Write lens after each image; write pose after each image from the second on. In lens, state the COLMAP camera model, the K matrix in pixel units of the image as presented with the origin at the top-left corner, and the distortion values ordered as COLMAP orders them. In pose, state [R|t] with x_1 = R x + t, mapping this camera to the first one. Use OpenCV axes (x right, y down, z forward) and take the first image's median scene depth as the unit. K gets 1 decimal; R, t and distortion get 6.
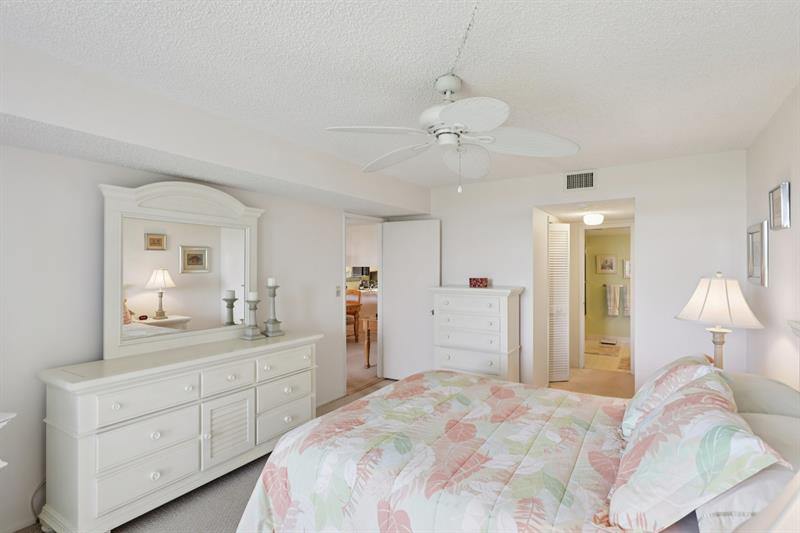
lens RADIAL K [[405.4, 0, 399.5], [0, 405.4, 264.5], [0, 0, 1]] dist [0.000001, 0.000014]
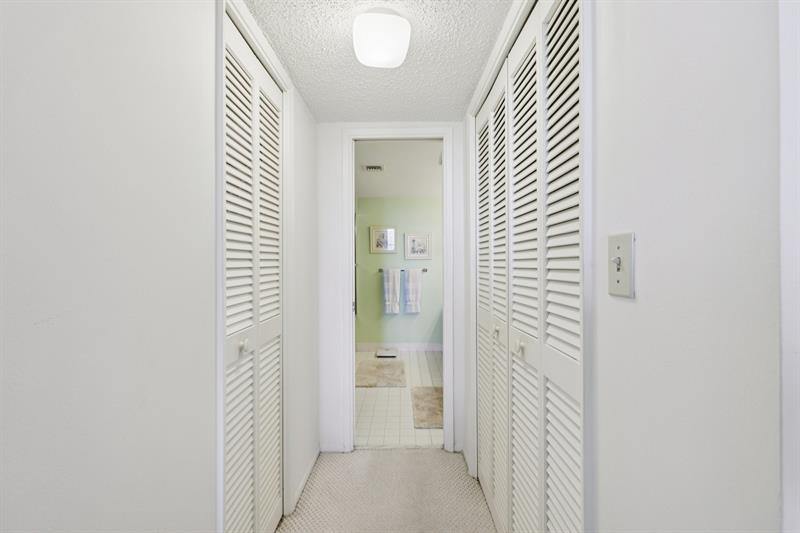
lens RADIAL K [[358.3, 0, 399.8], [0, 358.3, 267.5], [0, 0, 1]] dist [0.003755, -0.000493]
pose [[0.851575, -0.000585, 0.524232, 0.218483], [0.003267, 0.999986, -0.004191, 0.049801], [-0.524223, 0.005282, 0.851565, 0.473162]]
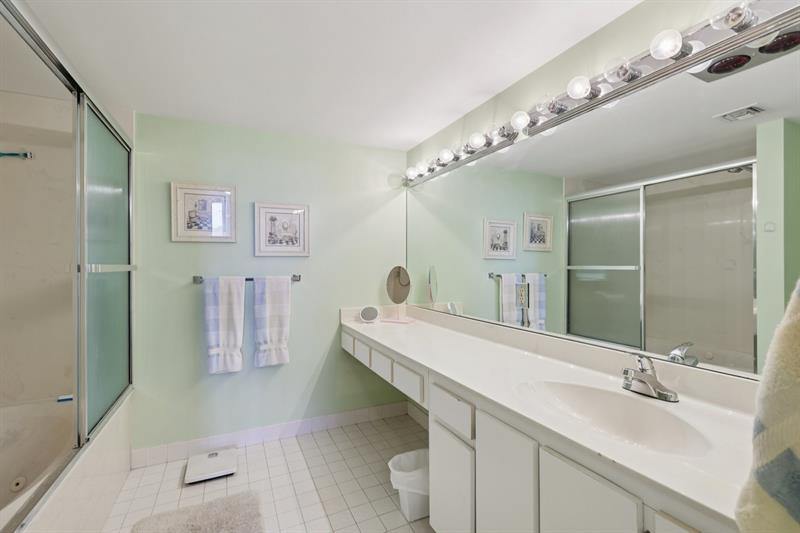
lens RADIAL K [[358.3, 0, 399.0], [0, 358.3, 263.3], [0, 0, 1]] dist [0.003755, -0.000493]
pose [[0.554533, -0.005228, 0.832146, 0.365328], [-0.003039, 0.999961, 0.008308, 0.036522], [-0.832156, -0.007136, 0.554495, 0.724691]]
